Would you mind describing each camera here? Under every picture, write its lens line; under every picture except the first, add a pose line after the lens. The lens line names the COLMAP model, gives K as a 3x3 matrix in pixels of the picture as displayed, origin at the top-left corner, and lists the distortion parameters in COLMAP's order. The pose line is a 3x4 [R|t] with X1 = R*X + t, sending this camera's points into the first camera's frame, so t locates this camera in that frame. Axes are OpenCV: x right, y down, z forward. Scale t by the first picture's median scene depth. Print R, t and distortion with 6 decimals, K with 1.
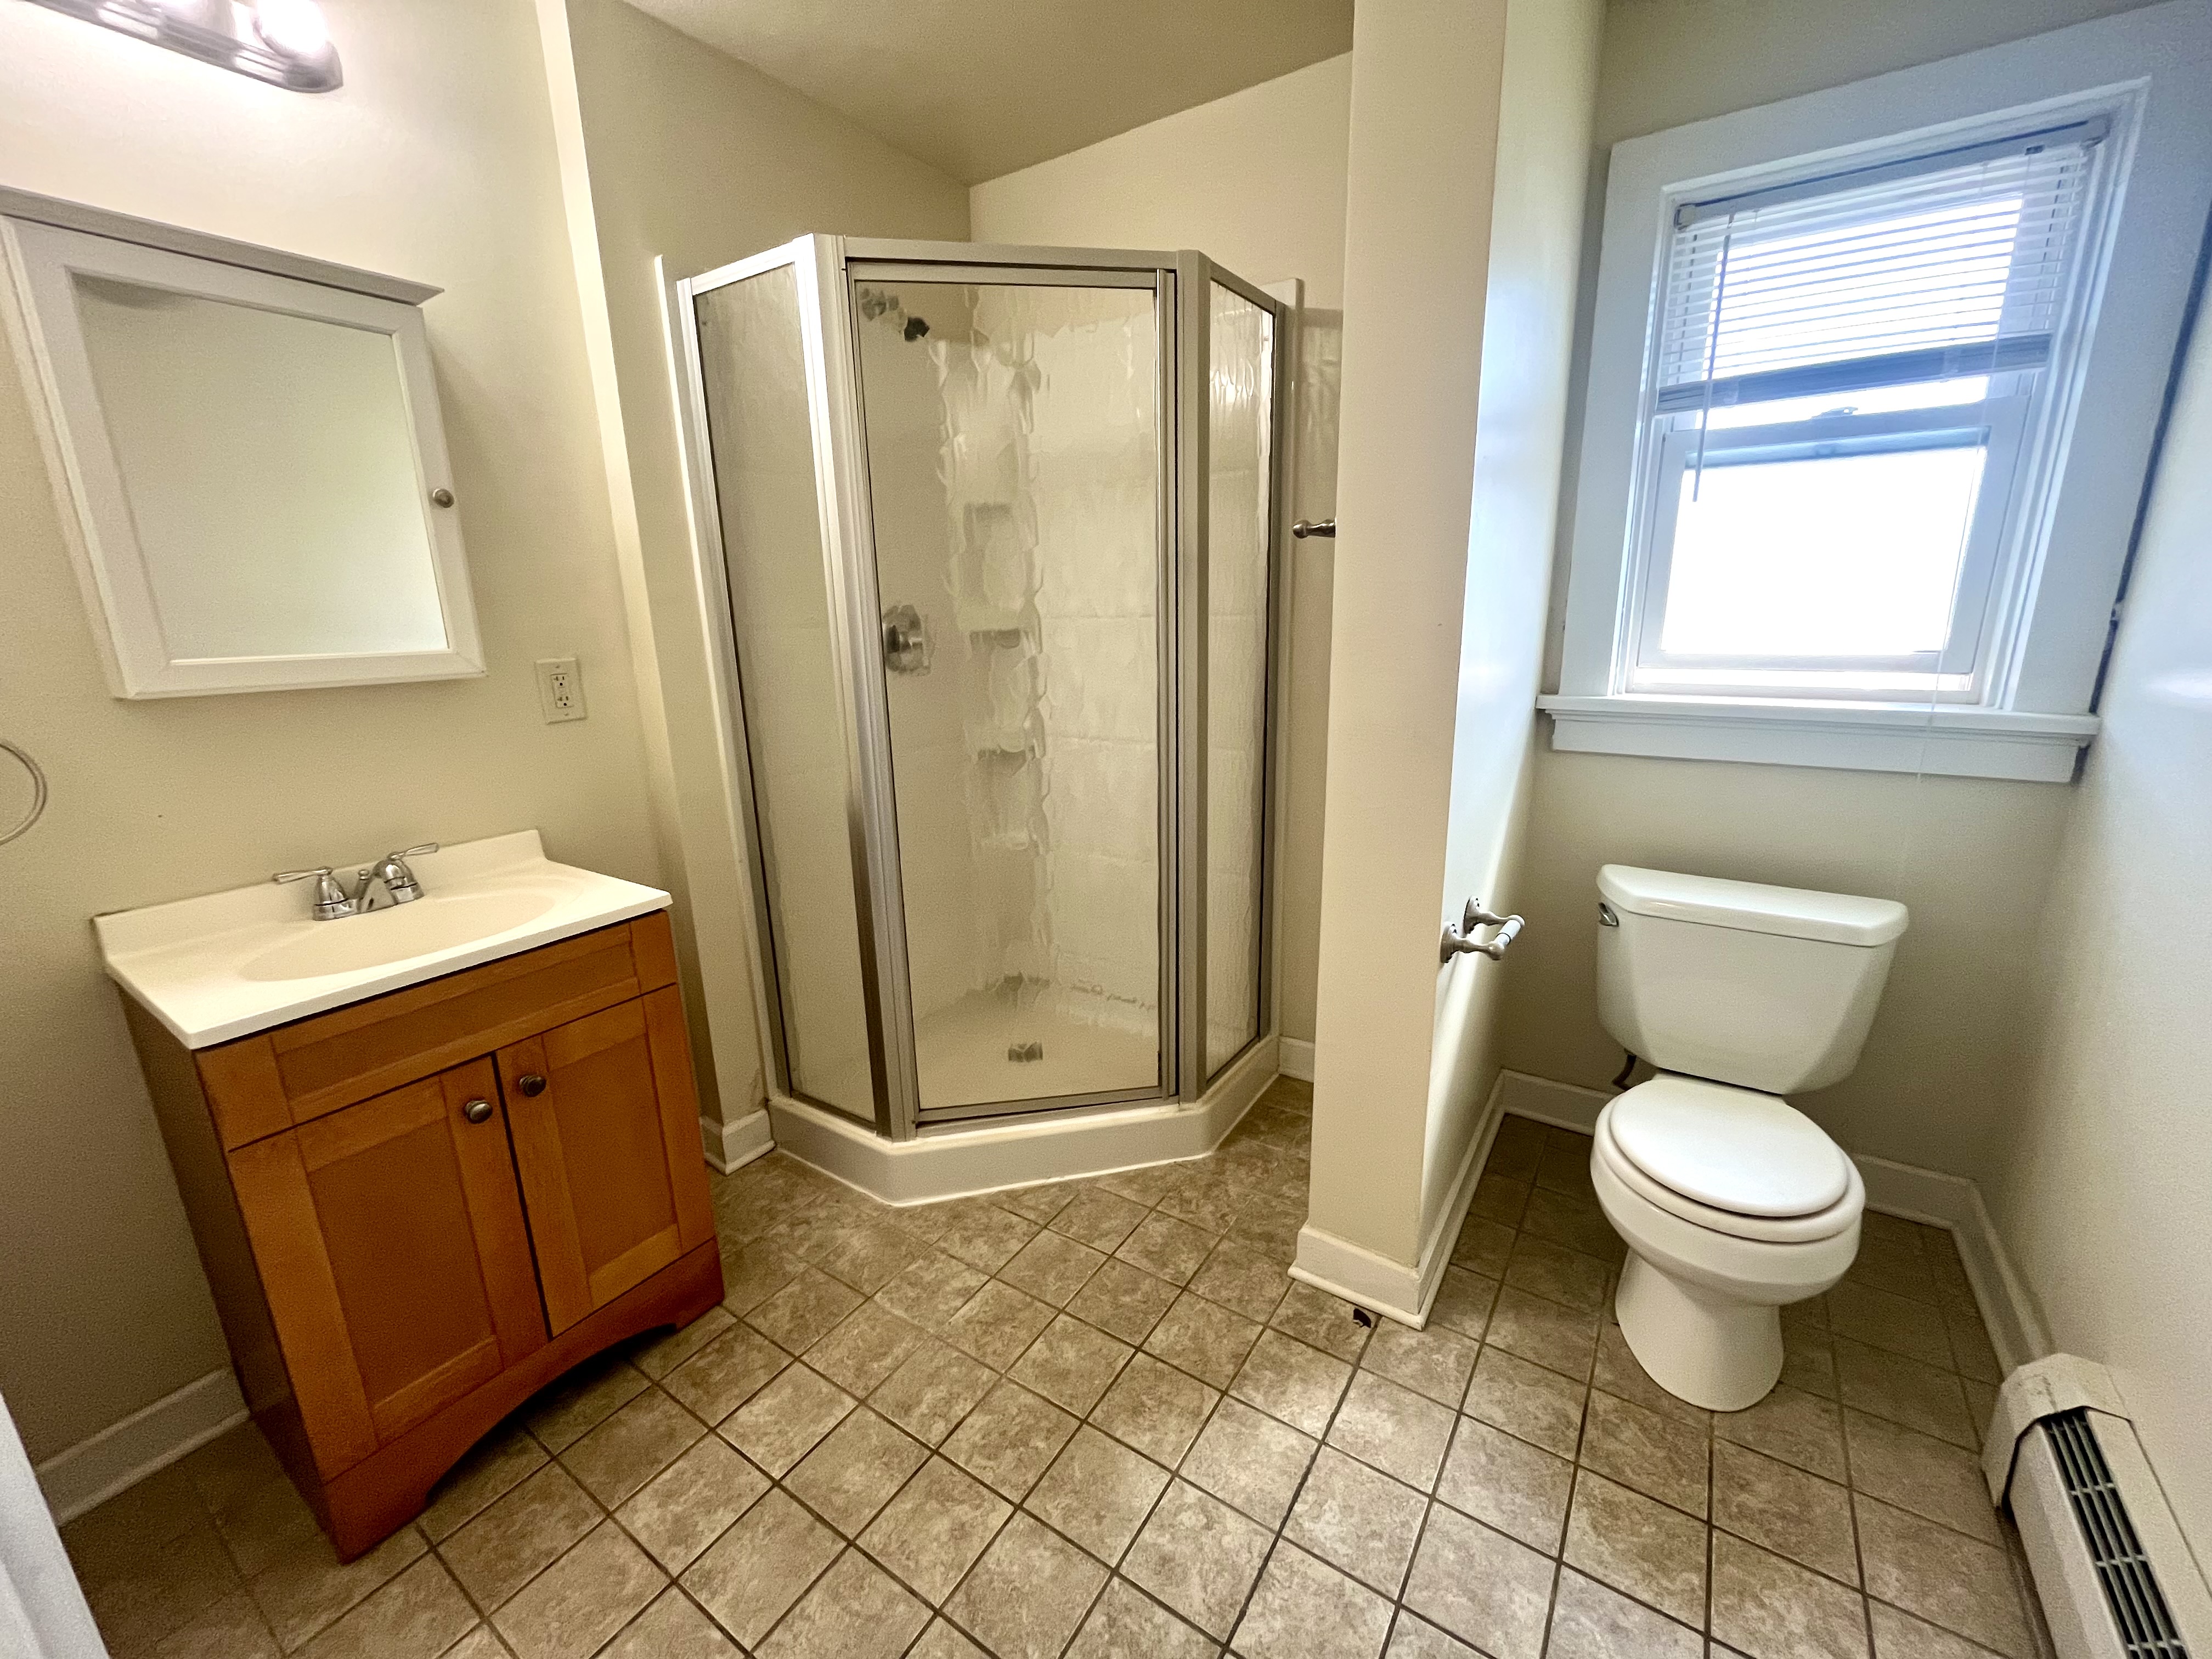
lens RADIAL K [[897.8, 0, 1098.5], [0, 897.8, 829.7], [0, 0, 1]] dist [-0.001673, 0.000322]
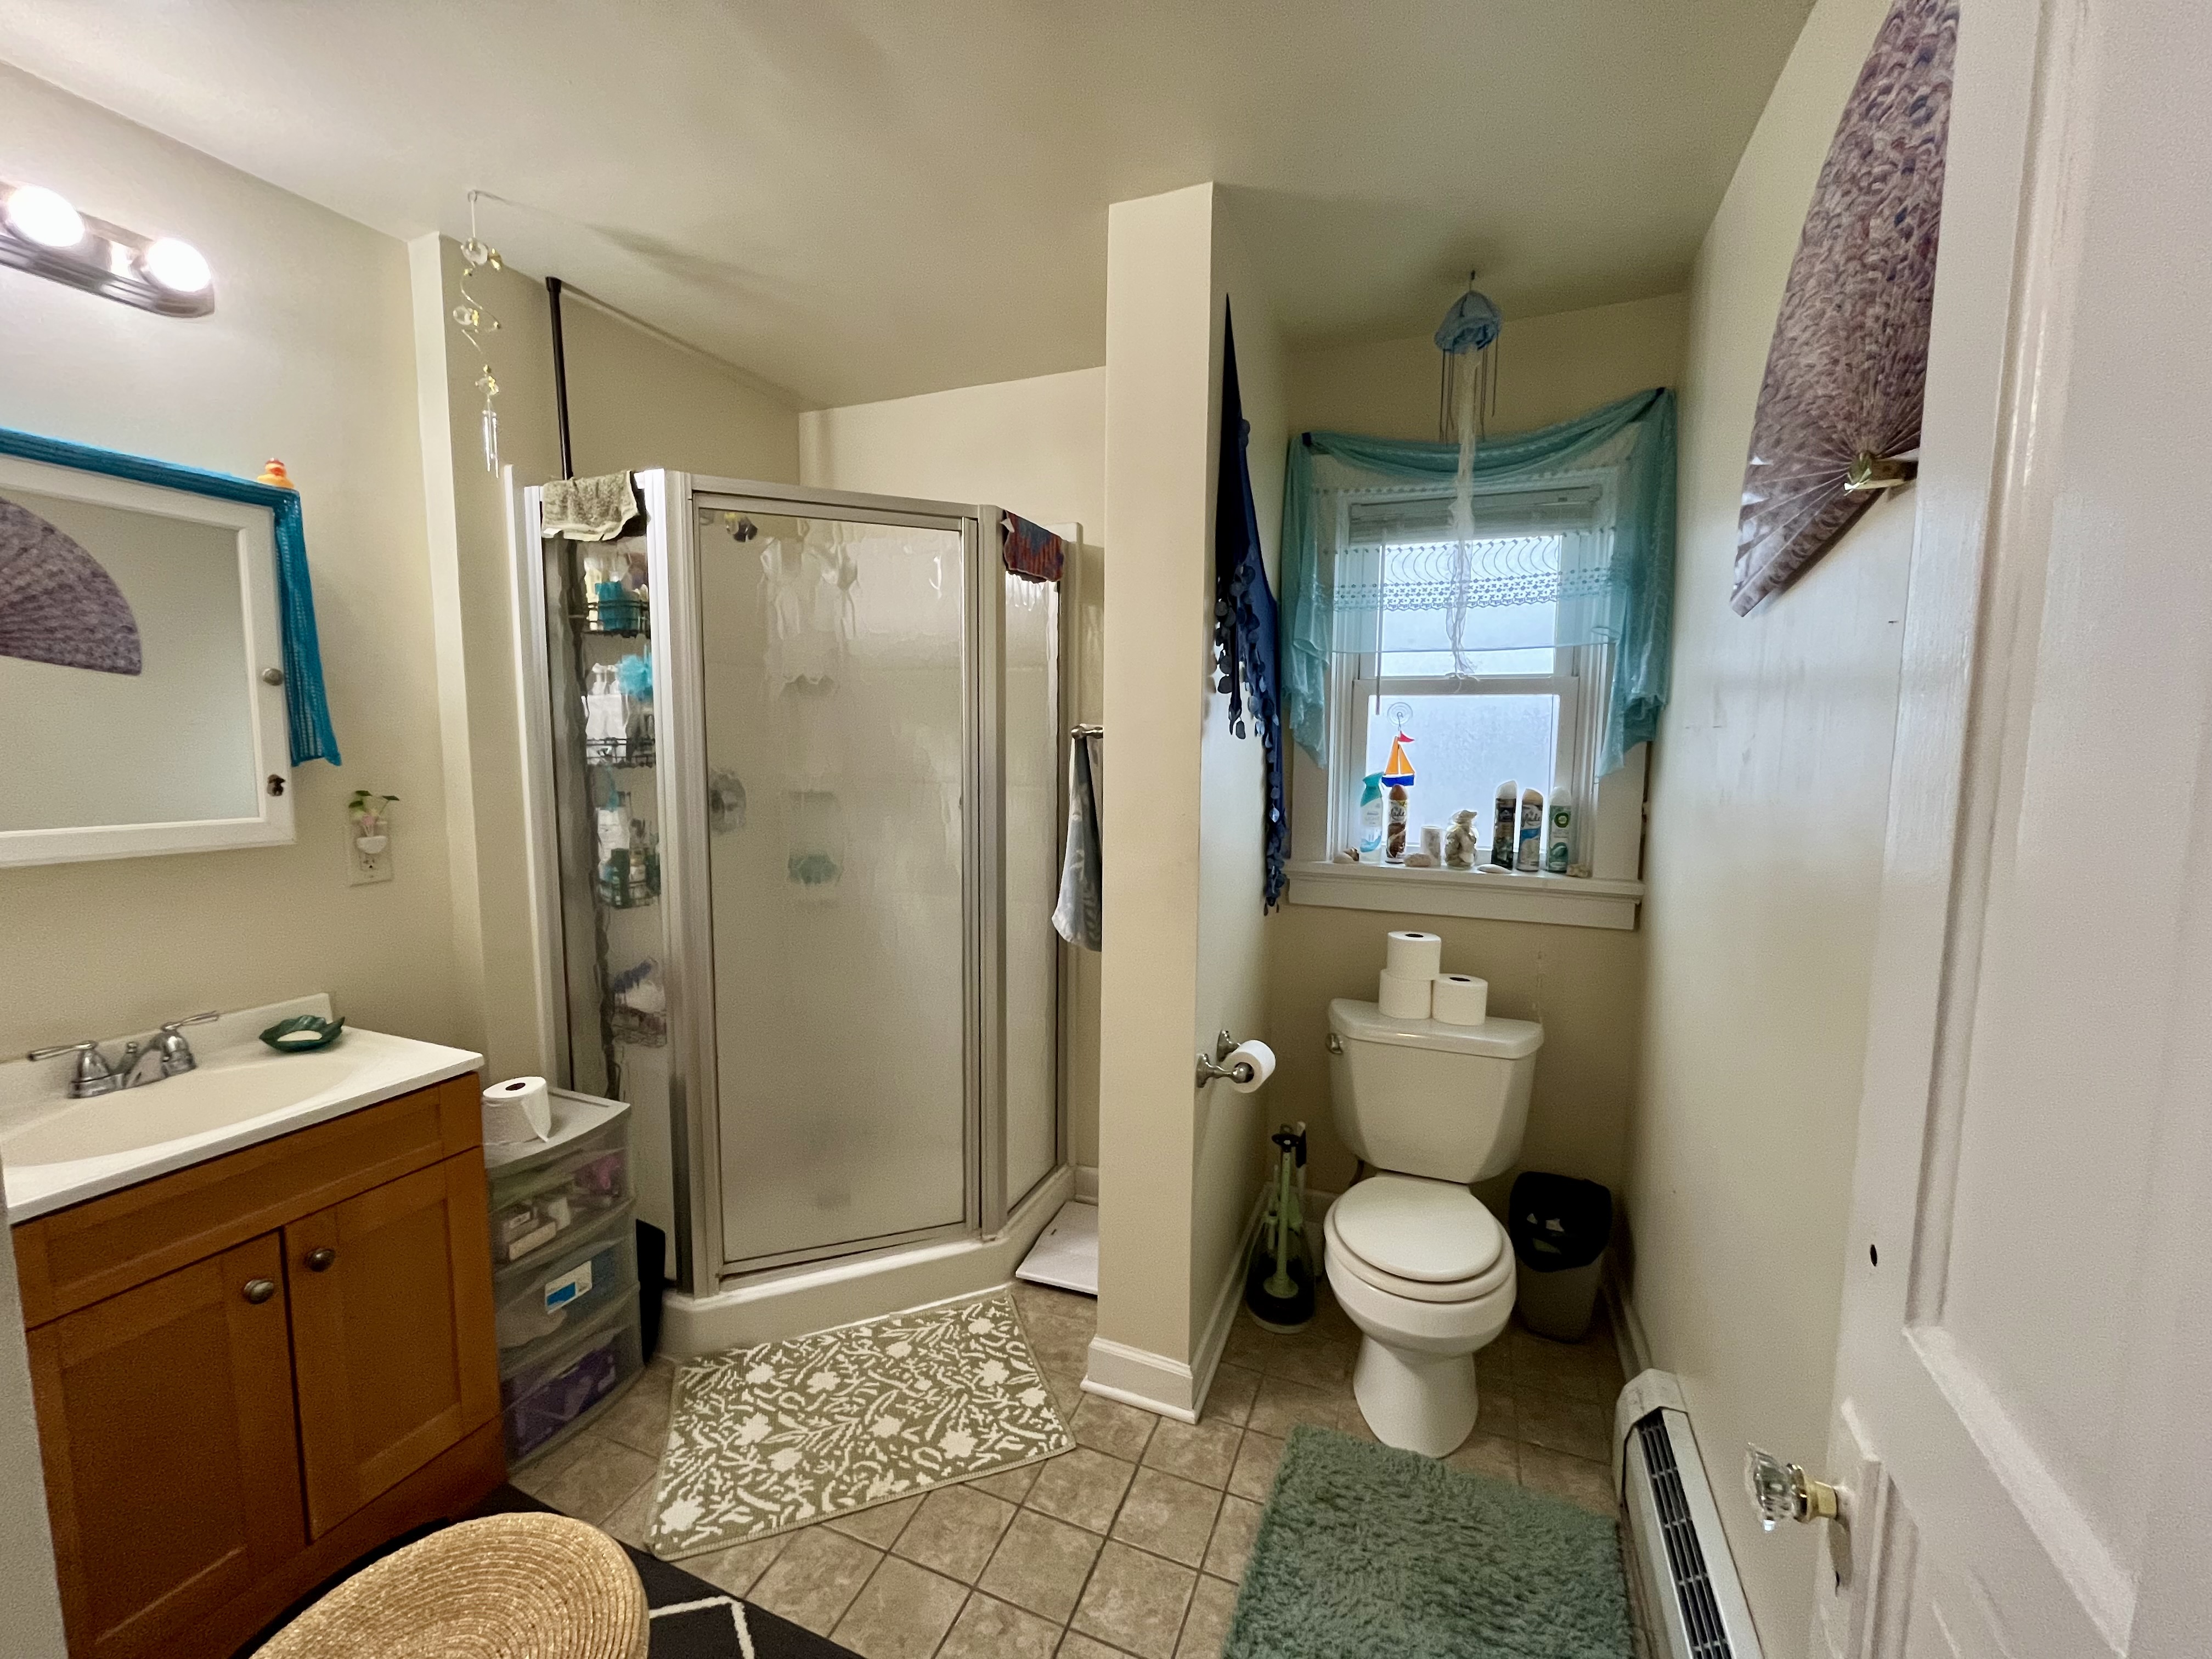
lens RADIAL K [[897.8, 0, 1098.5], [0, 897.8, 829.7], [0, 0, 1]] dist [-0.001673, 0.000322]
pose [[0.978320, 0.010752, 0.206817, -0.000878], [0.019786, 0.989230, -0.145025, -0.022706], [-0.206149, 0.145973, 0.967571, -0.190281]]
